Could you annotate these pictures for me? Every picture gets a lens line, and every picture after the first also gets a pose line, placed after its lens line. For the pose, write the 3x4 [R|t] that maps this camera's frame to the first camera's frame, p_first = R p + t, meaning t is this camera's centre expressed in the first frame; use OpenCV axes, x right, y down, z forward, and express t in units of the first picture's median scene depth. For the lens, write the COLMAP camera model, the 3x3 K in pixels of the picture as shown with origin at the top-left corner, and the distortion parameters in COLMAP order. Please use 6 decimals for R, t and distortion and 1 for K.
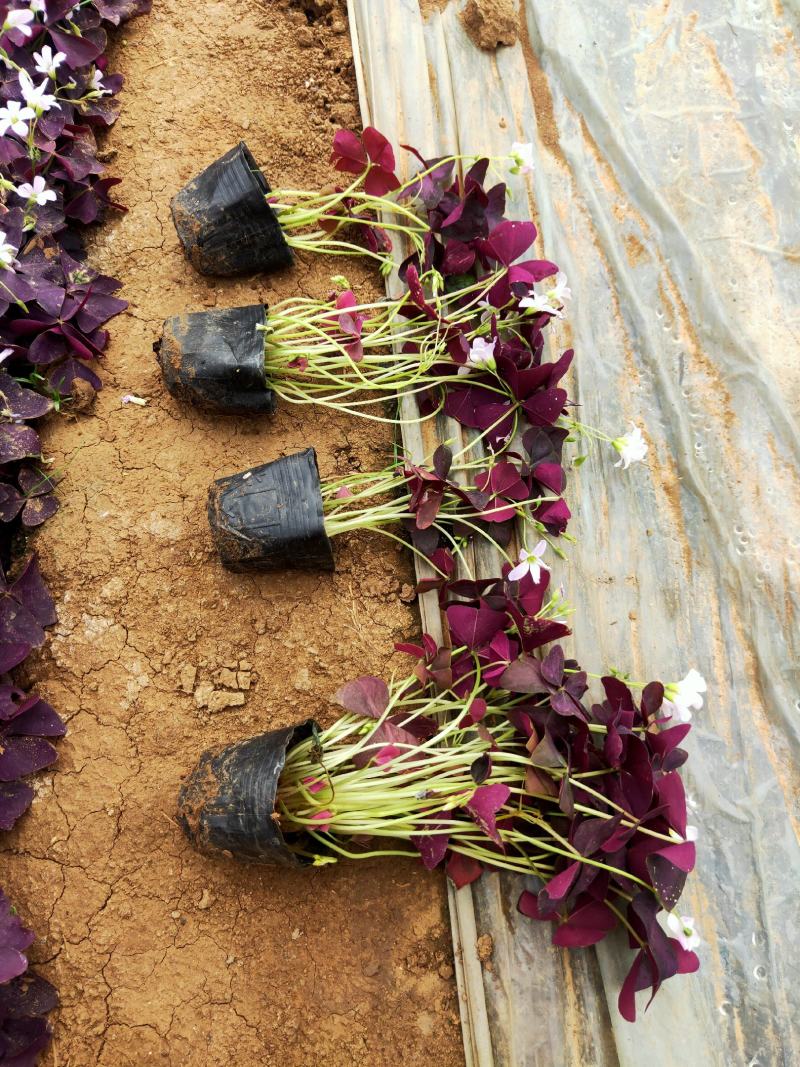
lens RADIAL K [[858.5, 0, 400.0], [0, 858.5, 533.5], [0, 0, 1]] dist [0.000871, 0.004851]
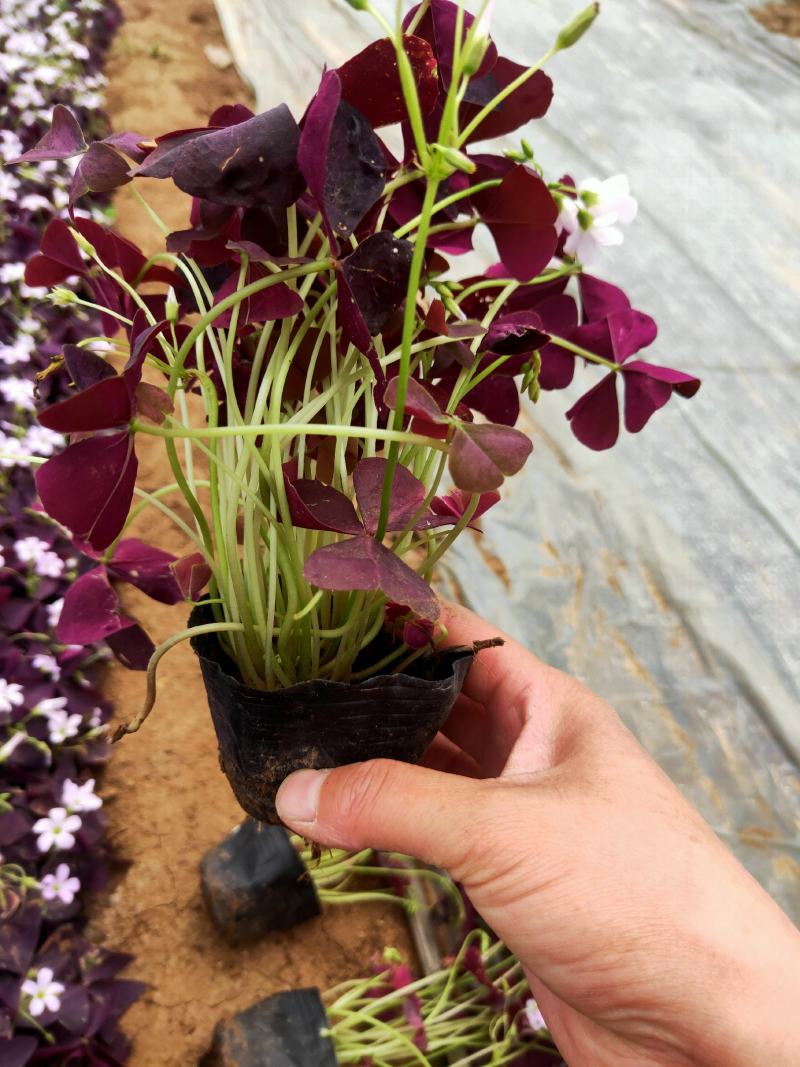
lens RADIAL K [[858.5, 0, 400.0], [0, 858.5, 533.5], [0, 0, 1]] dist [0.000871, 0.004851]
pose [[0.972856, -0.007374, 0.231294, -0.252507], [0.102785, 0.909259, -0.403340, -0.298260], [-0.207332, 0.416166, 0.885336, -0.063179]]
